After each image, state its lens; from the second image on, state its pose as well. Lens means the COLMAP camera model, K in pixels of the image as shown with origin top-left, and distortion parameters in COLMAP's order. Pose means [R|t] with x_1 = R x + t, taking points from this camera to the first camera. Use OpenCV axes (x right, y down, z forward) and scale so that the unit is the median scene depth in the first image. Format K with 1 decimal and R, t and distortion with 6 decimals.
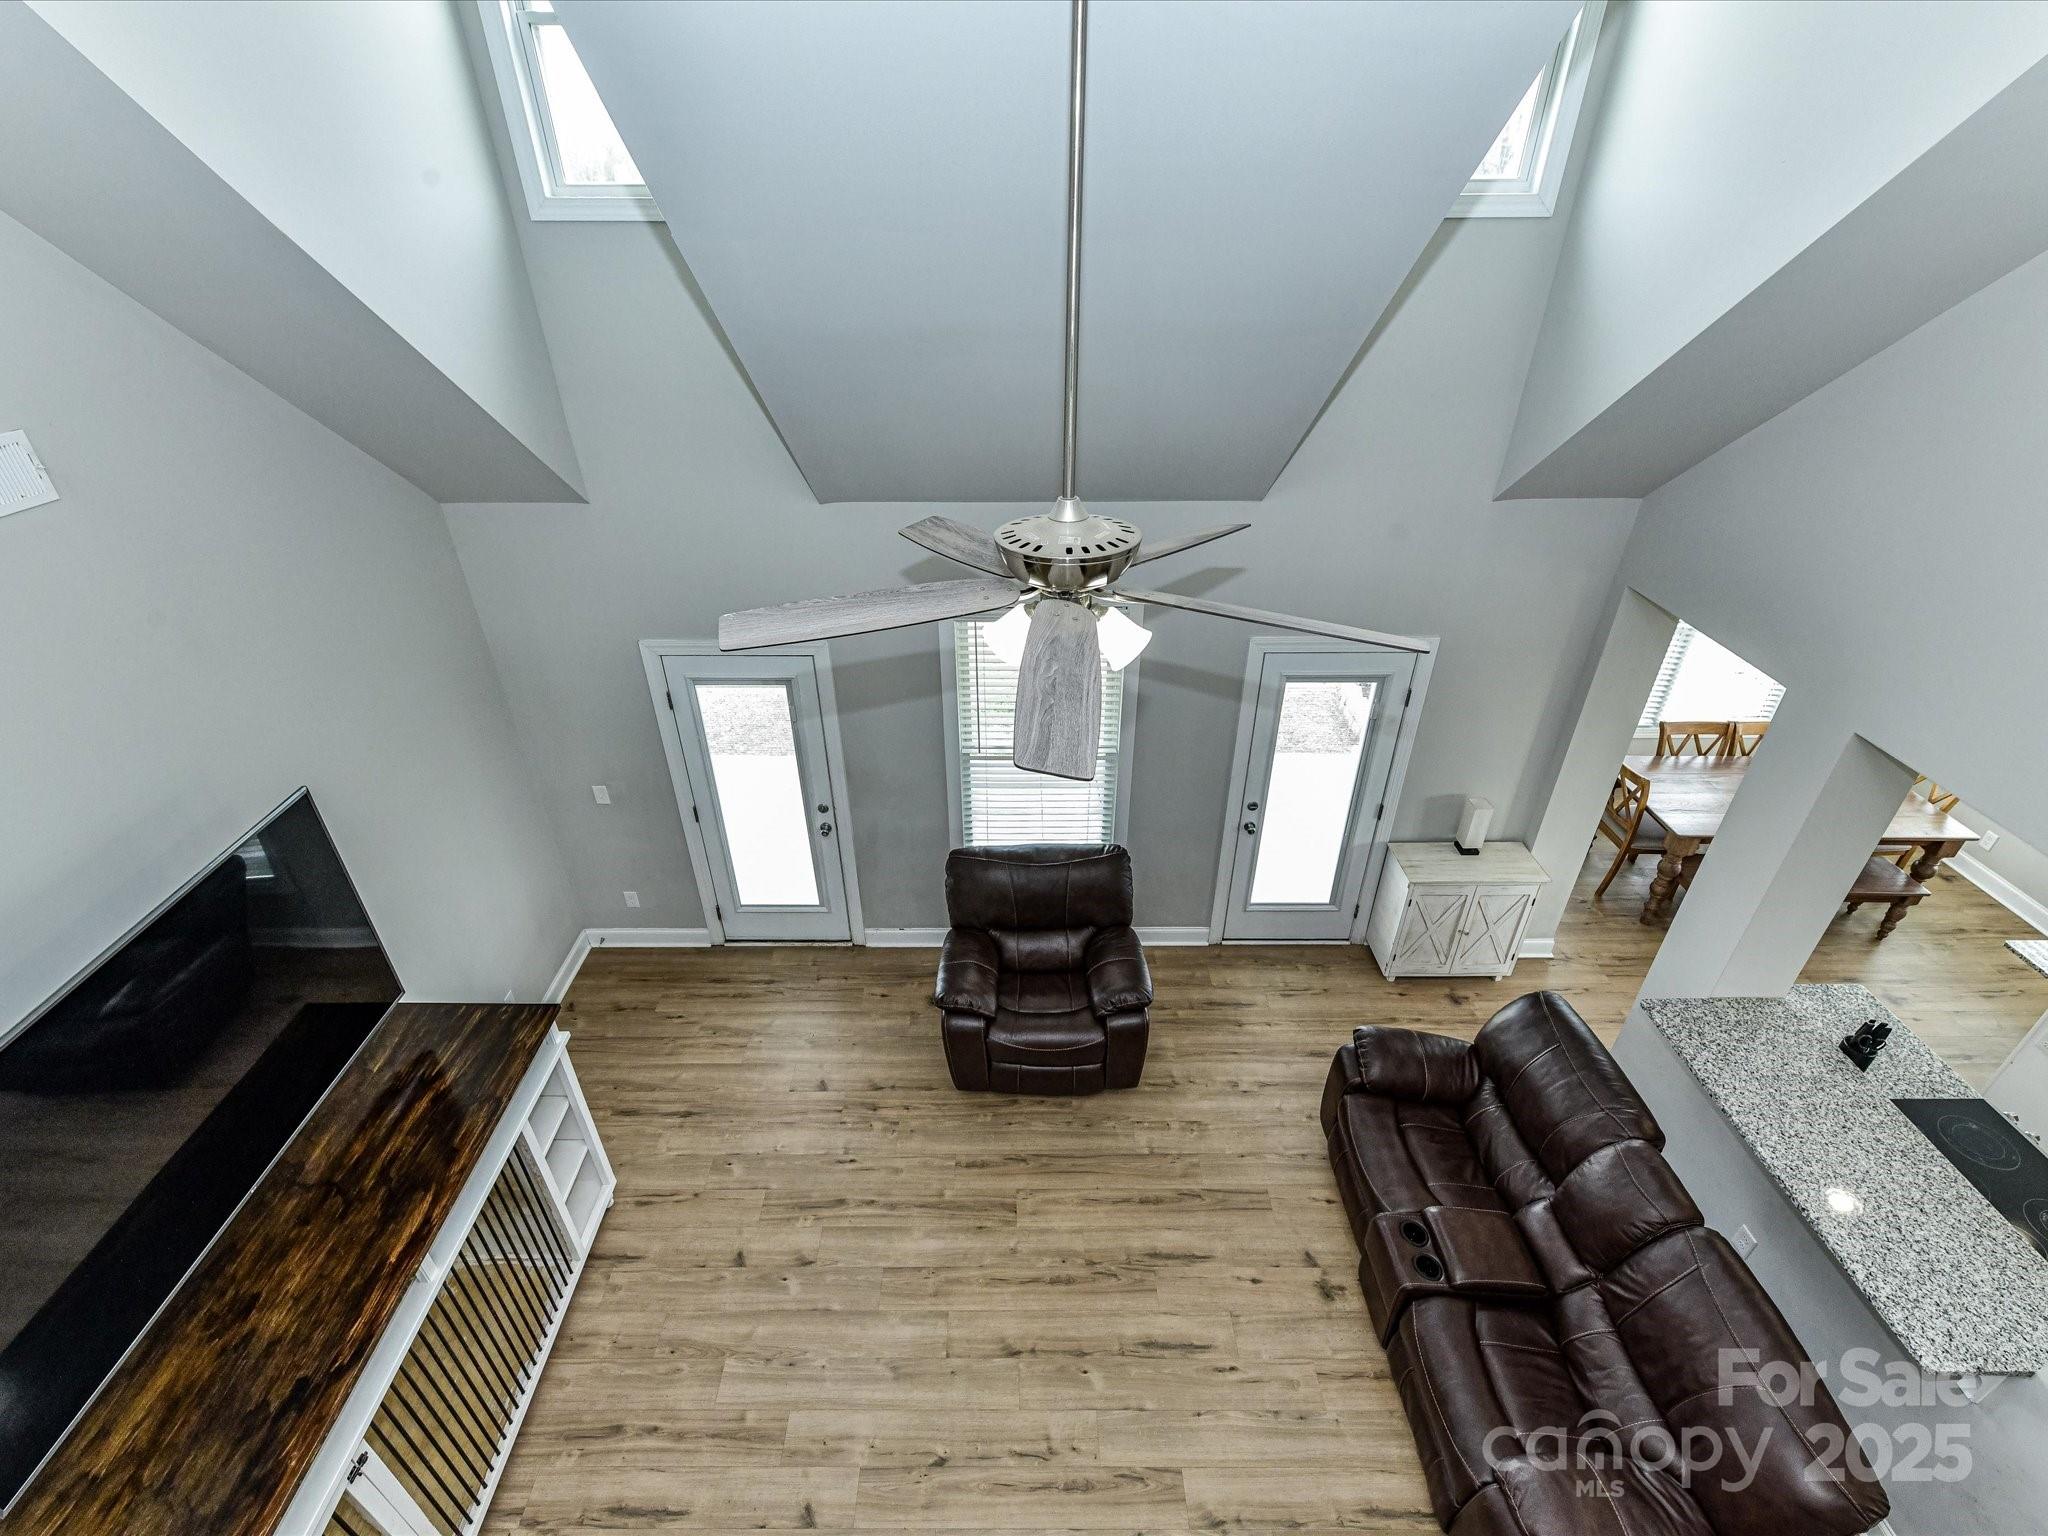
lens RADIAL K [[922.9, 0, 1009.8], [0, 922.9, 748.2], [0, 0, 1]] dist [0.003968, 0.000263]
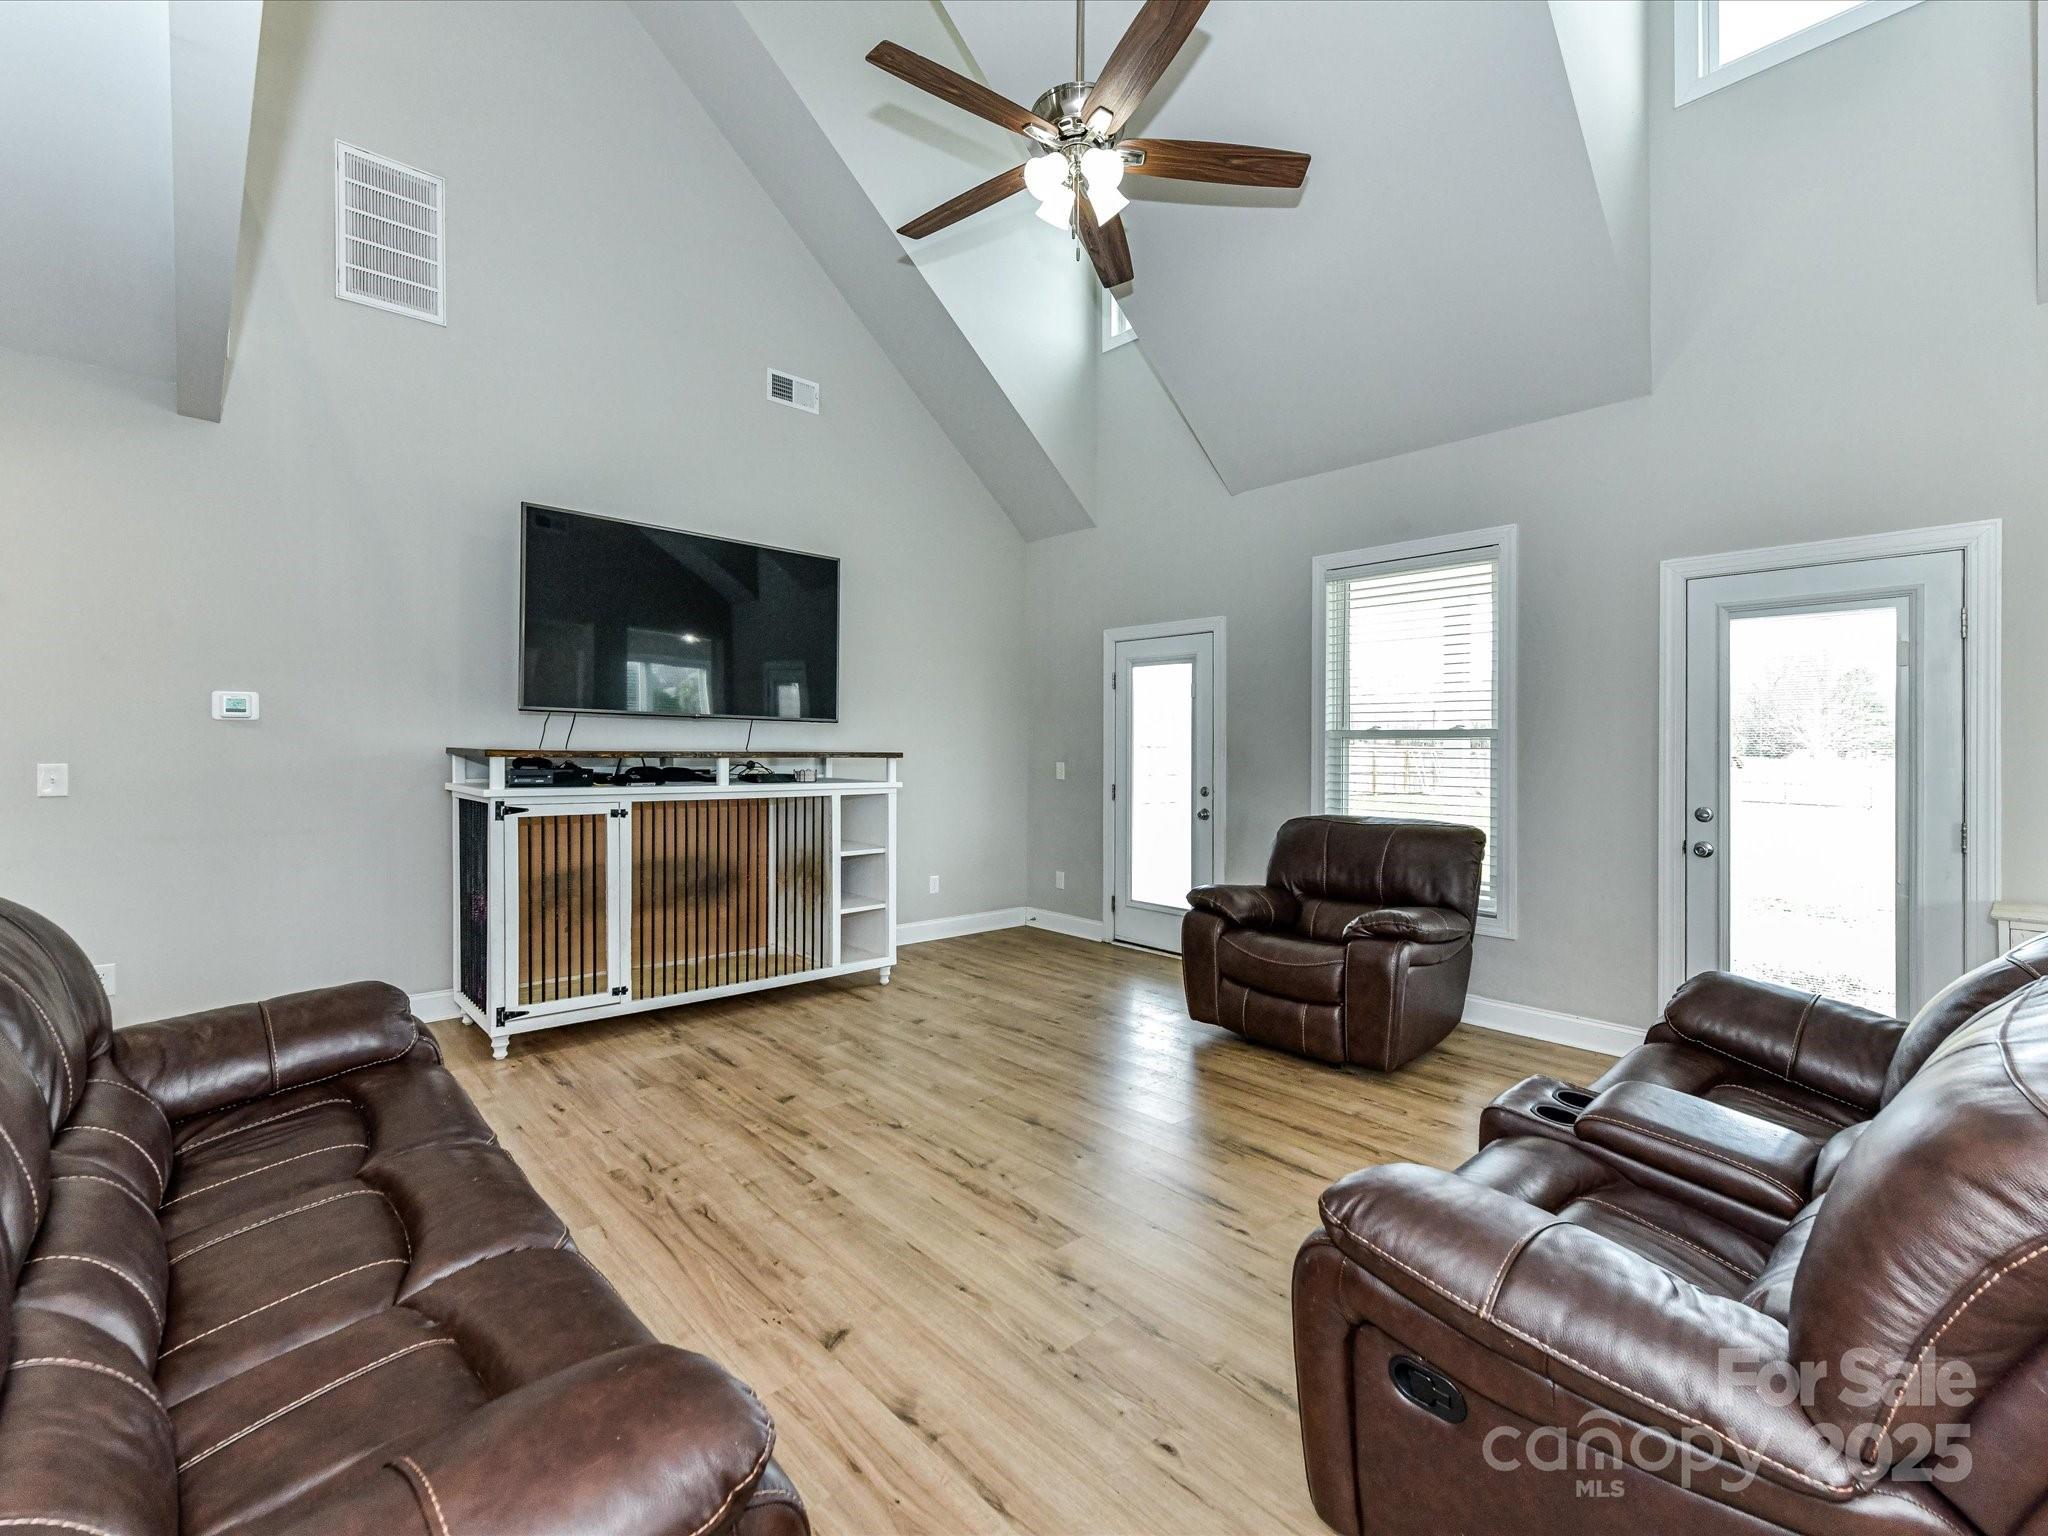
lens RADIAL K [[921.3, 0, 1021.2], [0, 921.3, 753.0], [0, 0, 1]] dist [0.000954, 0.000328]
pose [[0.668547, 0.011694, -0.743578, 0.536036], [-0.395198, 0.852593, -0.341912, 0.574184], [0.629971, 0.522445, 0.574620, 0.293655]]
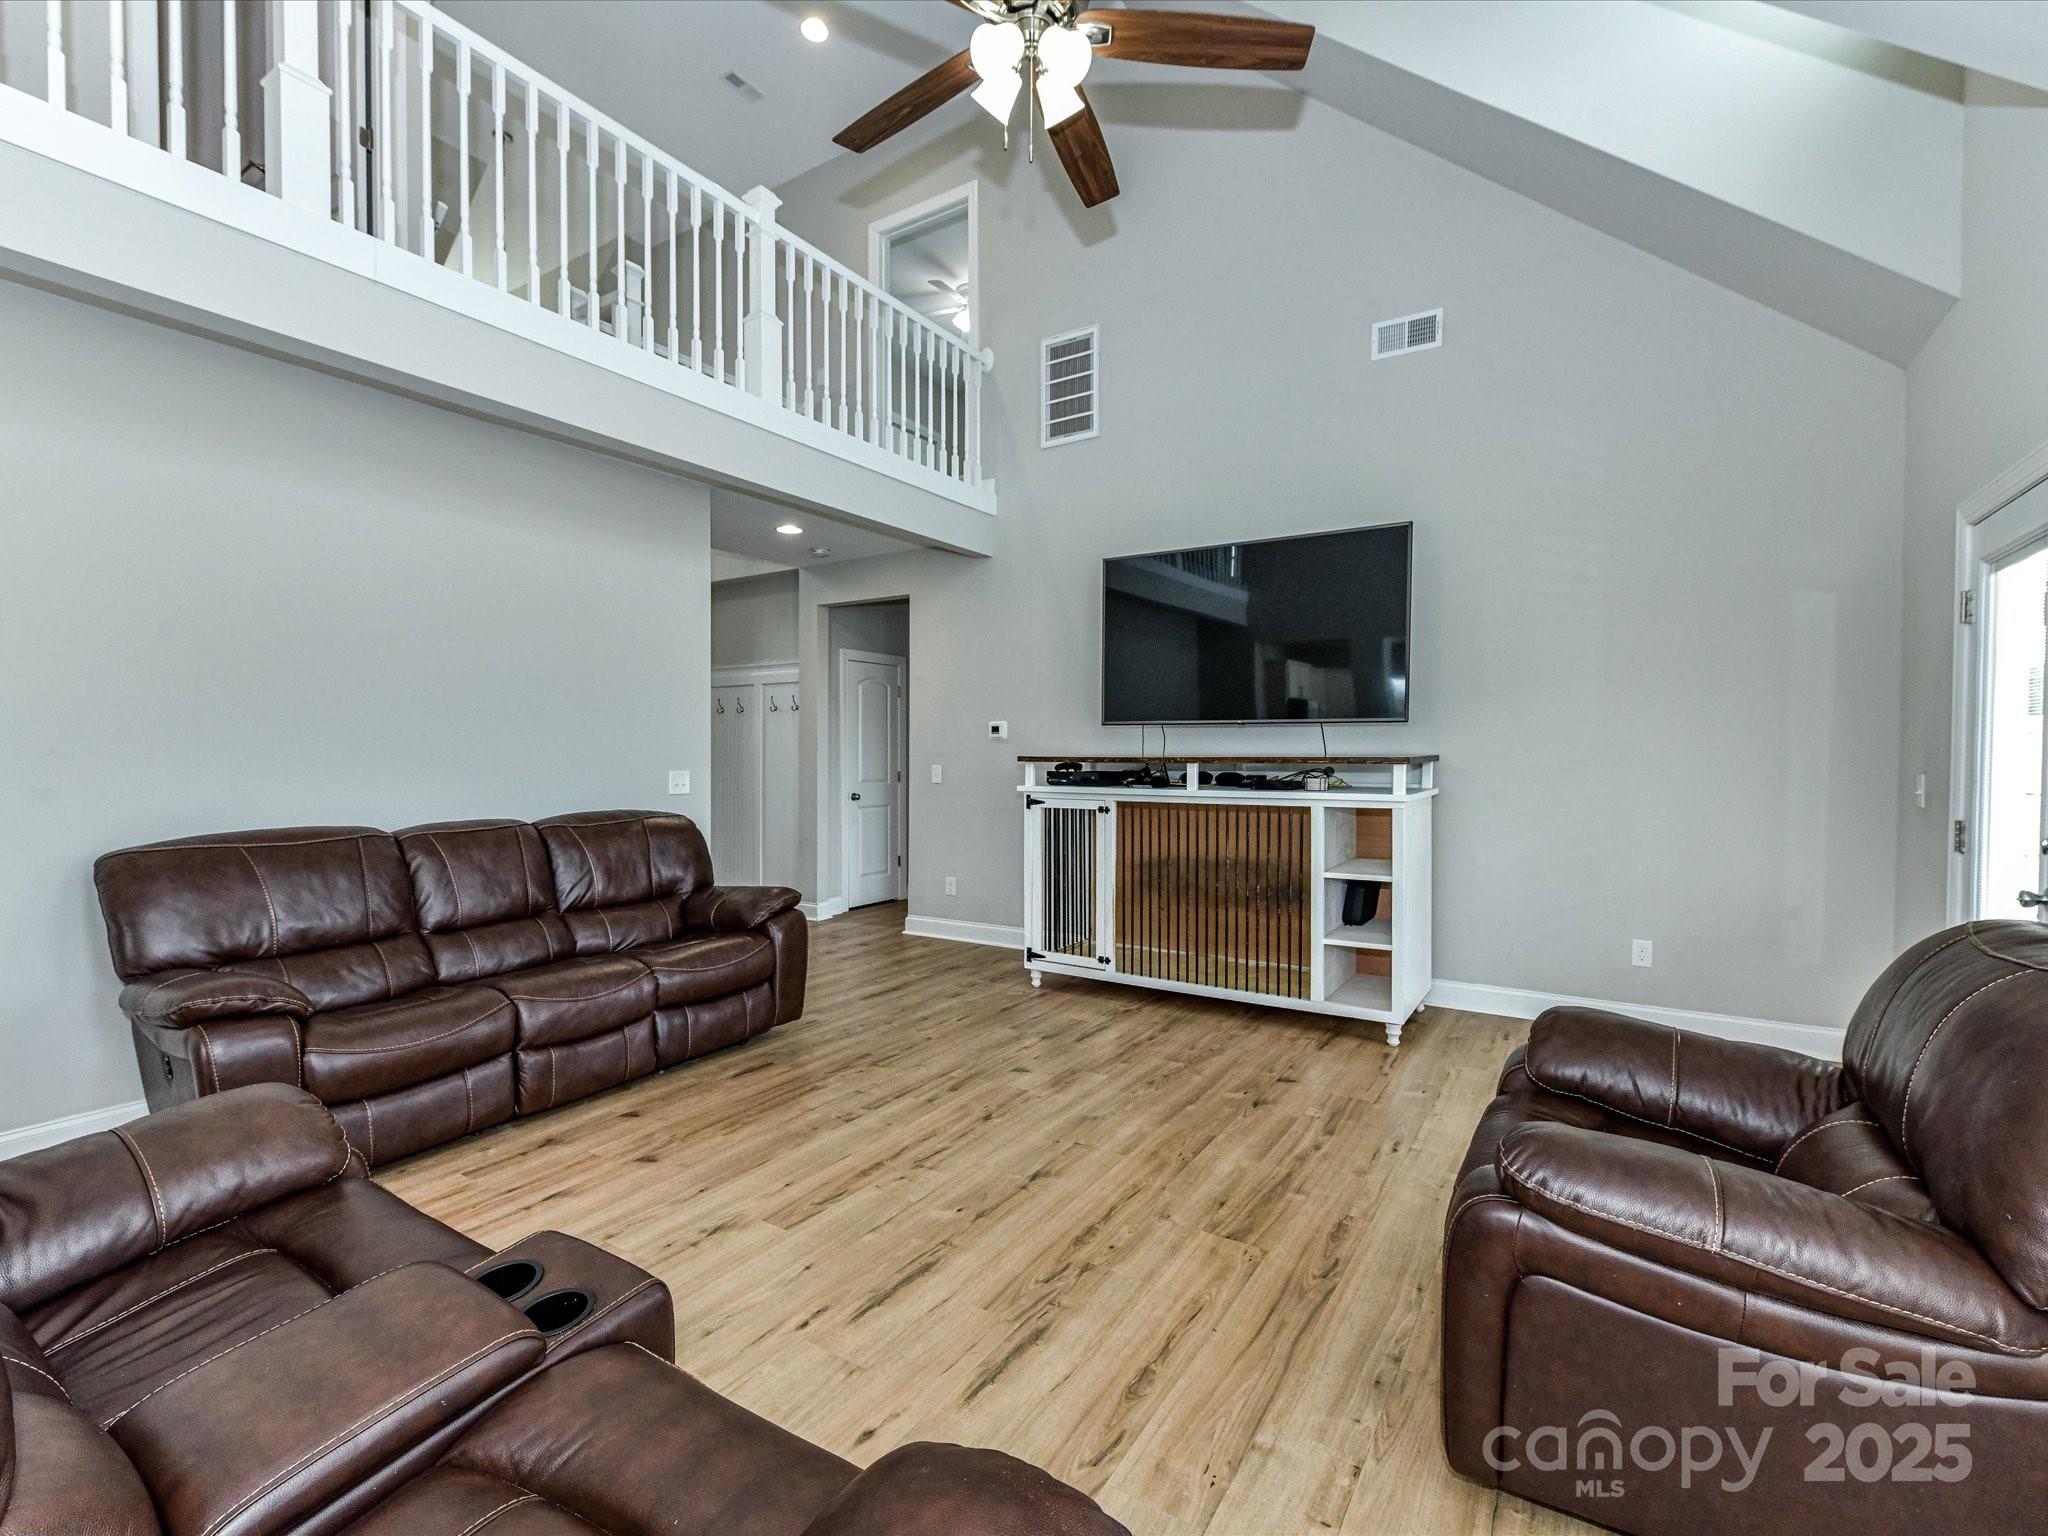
lens RADIAL K [[917.0, 0, 1031.7], [0, 917.0, 773.0], [0, 0, 1]] dist [-0.000934, -0.000267]
pose [[-0.541558, 0.022716, -0.840356, 0.537348], [-0.434740, 0.848022, 0.303086, 0.138393], [0.719525, 0.529475, -0.449377, 1.008414]]
